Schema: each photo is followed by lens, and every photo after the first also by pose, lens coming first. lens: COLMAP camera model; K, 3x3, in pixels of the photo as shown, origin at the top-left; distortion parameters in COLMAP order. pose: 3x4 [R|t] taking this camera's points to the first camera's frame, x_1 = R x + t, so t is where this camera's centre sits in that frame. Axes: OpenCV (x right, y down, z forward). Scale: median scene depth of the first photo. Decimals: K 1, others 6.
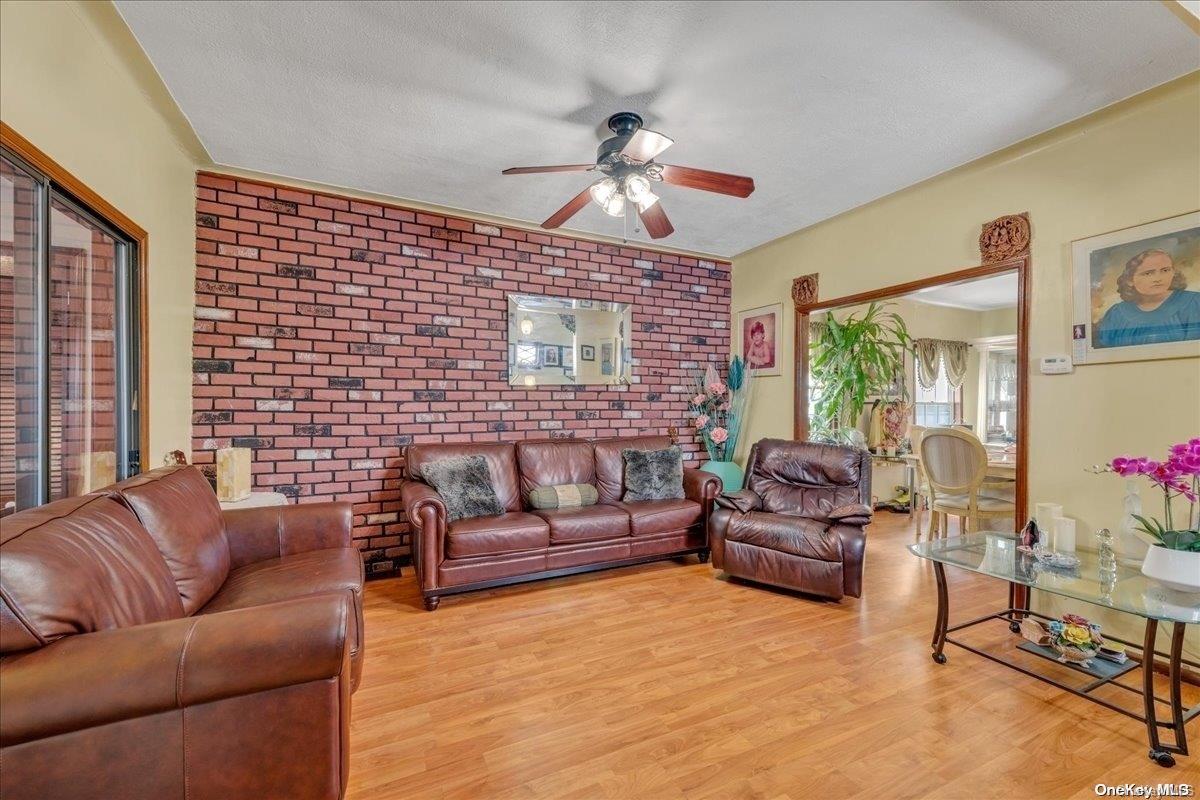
lens RADIAL K [[478.8, 0, 596.8], [0, 478.8, 403.7], [0, 0, 1]] dist [0.000667, -0.002391]
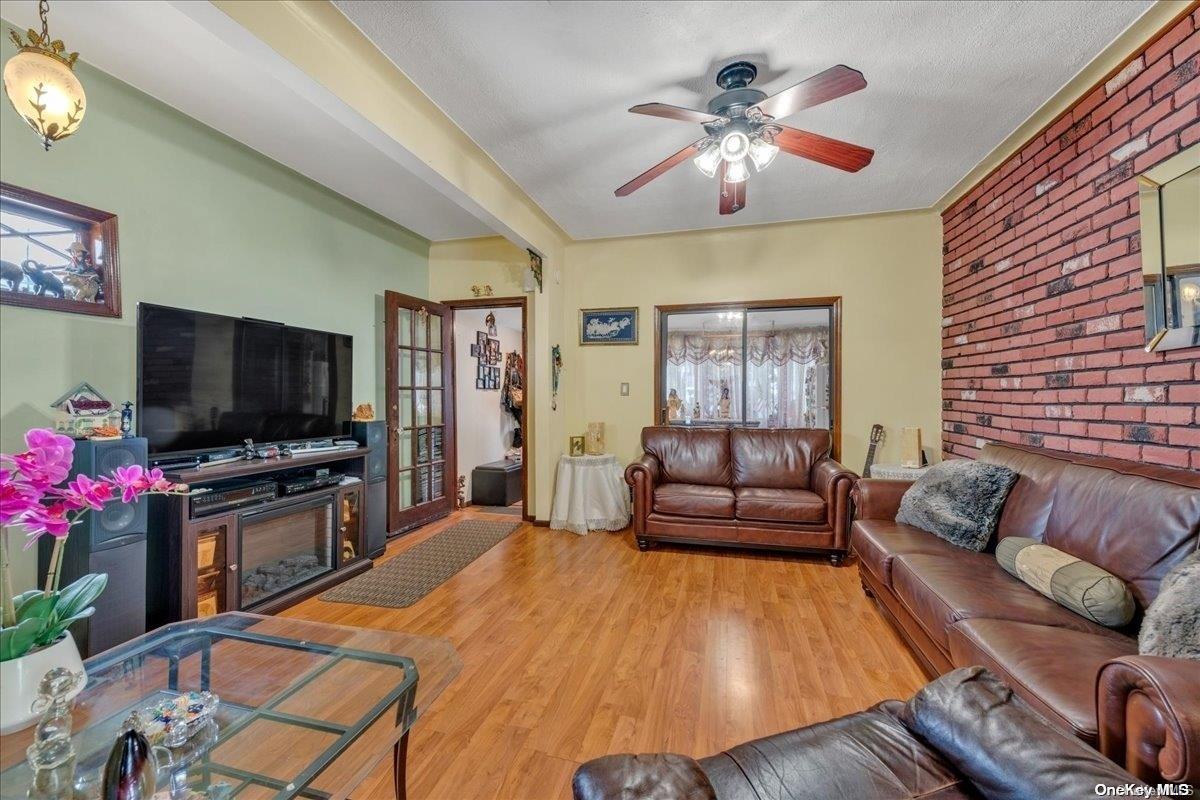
lens RADIAL K [[478.8, 0, 599.9], [0, 478.8, 396.8], [0, 0, 1]] dist [0.000667, -0.002391]
pose [[-0.652214, -0.001167, -0.758034, 0.696670], [-0.001166, 0.999999, -0.000535, 0.010122], [0.758034, 0.000535, -0.652215, 1.075359]]
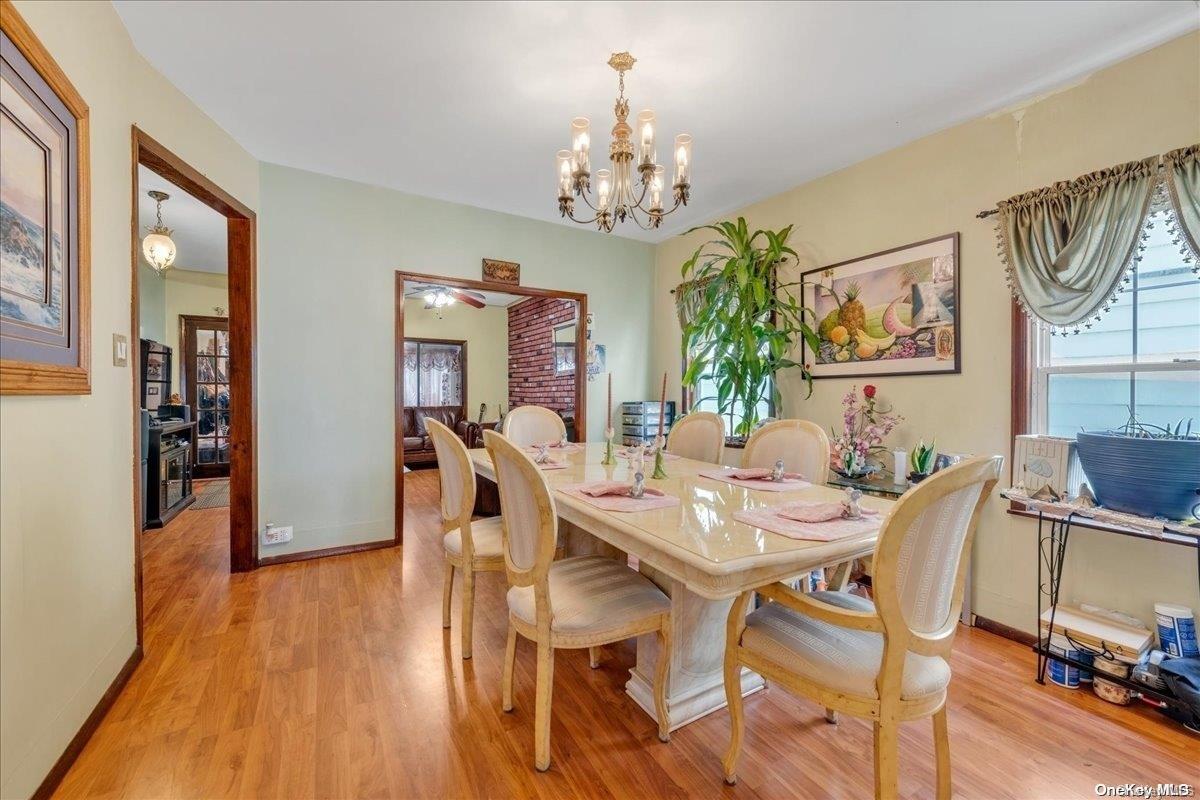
lens RADIAL K [[478.8, 0, 602.1], [0, 478.8, 395.6], [0, 0, 1]] dist [0.000667, -0.002391]
pose [[0.080956, 0.005457, -0.996703, 1.940774], [0.007070, 0.999957, 0.006049, 0.025563], [0.996693, -0.007536, 0.080914, 1.248679]]
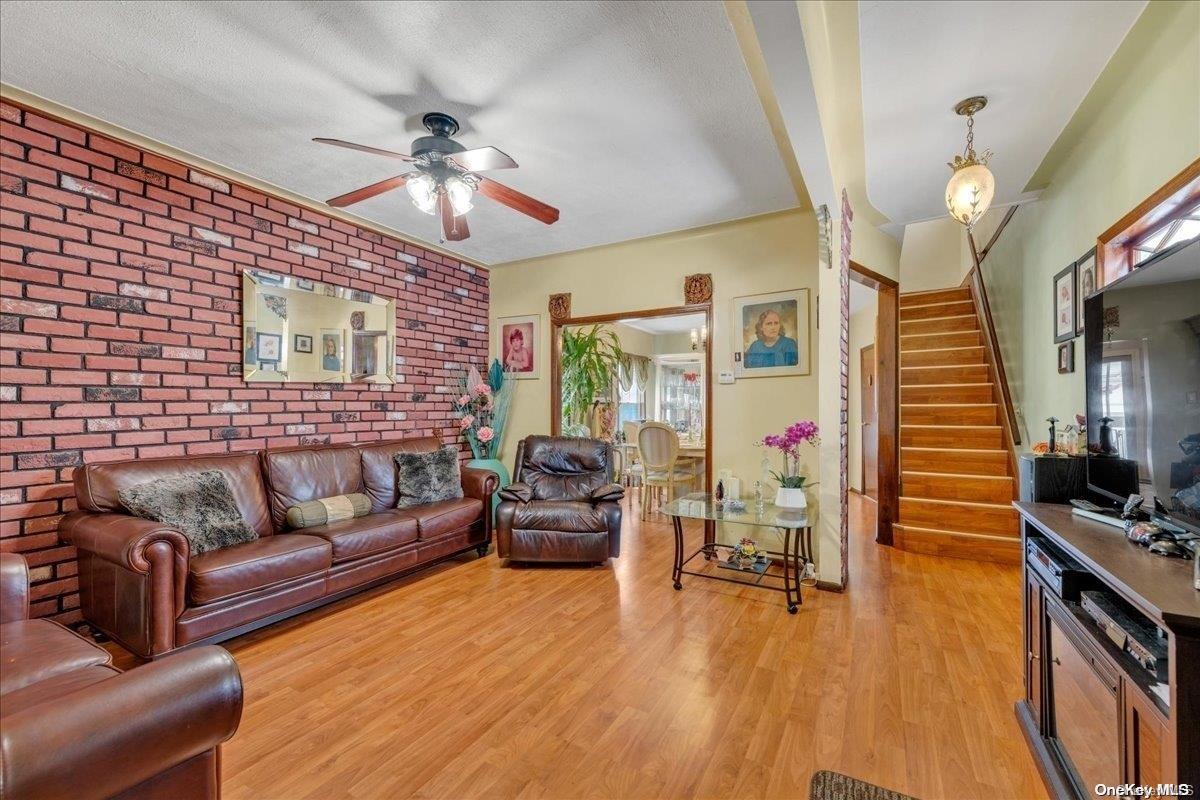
lens RADIAL K [[478.8, 0, 608.5], [0, 478.8, 400.9], [0, 0, 1]] dist [0.000667, -0.002391]
pose [[0.812143, 0.001613, 0.583456, -0.186912], [0.002643, 0.999976, -0.006443, 0.000778], [-0.583453, 0.006774, 0.812119, -0.011470]]
